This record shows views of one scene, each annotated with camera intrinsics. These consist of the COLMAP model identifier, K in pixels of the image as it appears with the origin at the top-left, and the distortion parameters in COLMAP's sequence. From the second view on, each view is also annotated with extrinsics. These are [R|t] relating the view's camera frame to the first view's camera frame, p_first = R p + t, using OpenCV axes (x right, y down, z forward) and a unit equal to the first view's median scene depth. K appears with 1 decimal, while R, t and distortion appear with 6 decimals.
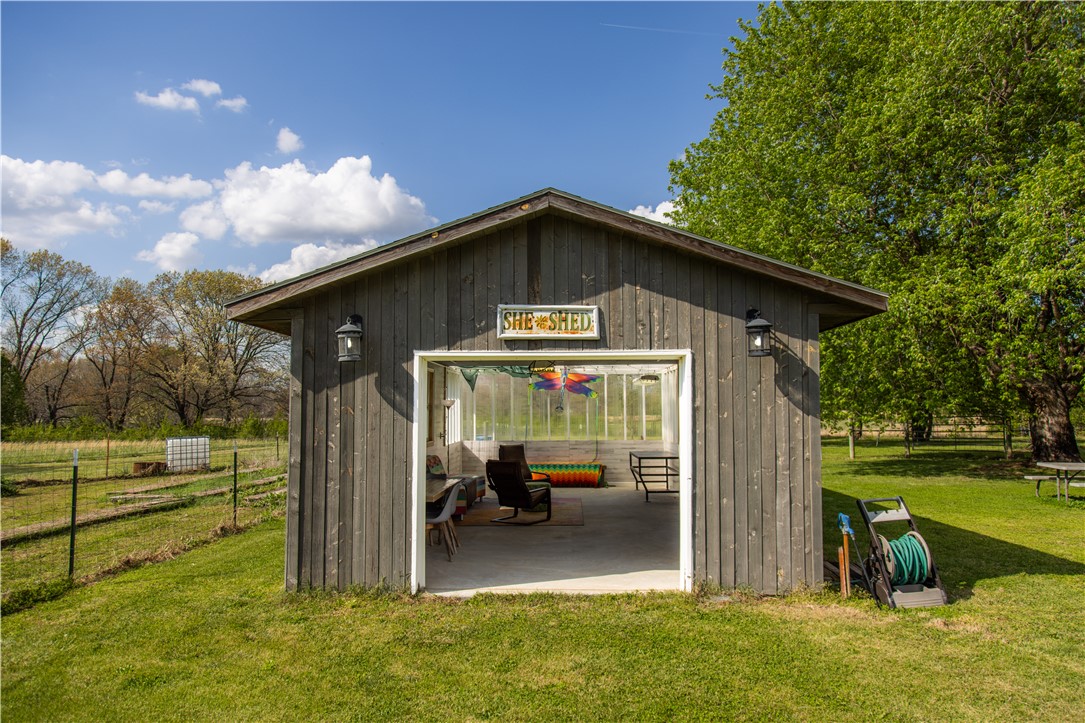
lens RADIAL K [[737.1, 0, 542.2], [0, 737.1, 365.2], [0, 0, 1]] dist [0.037762, -0.016018]
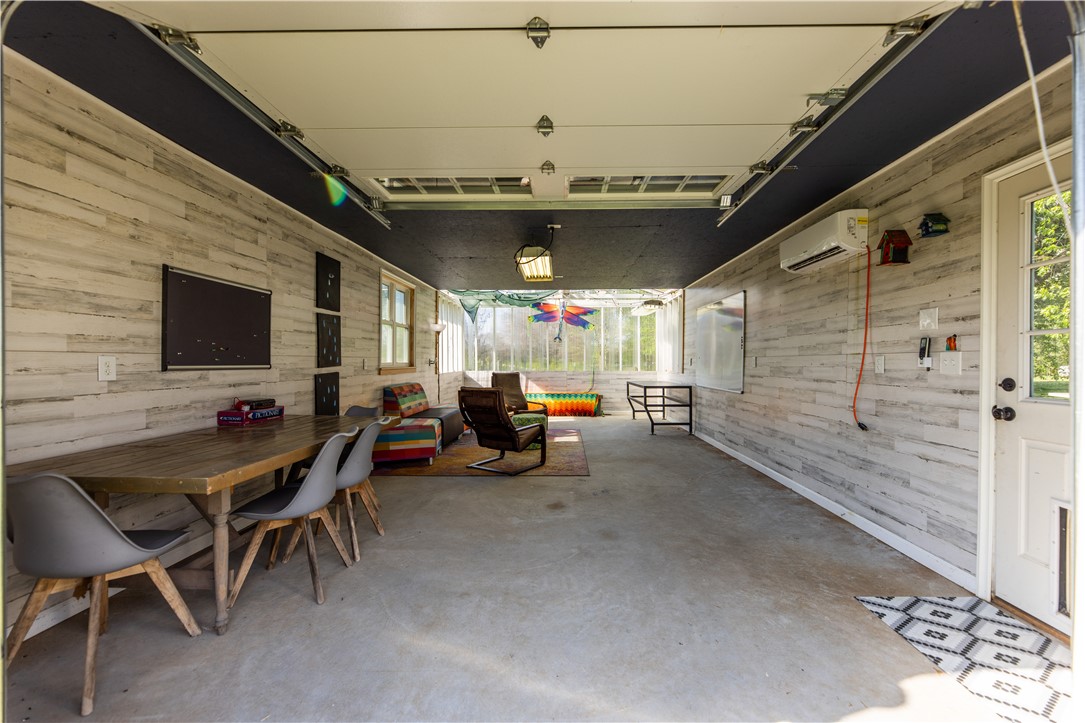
lens RADIAL K [[447.1, 0, 547.5], [0, 447.1, 356.7], [0, 0, 1]] dist [0.009446, 0.000300]
pose [[0.999986, 0.005123, 0.001234, 0.008793], [-0.005179, 0.998696, 0.050784, 0.052718], [-0.000972, -0.050789, 0.998709, 0.389431]]
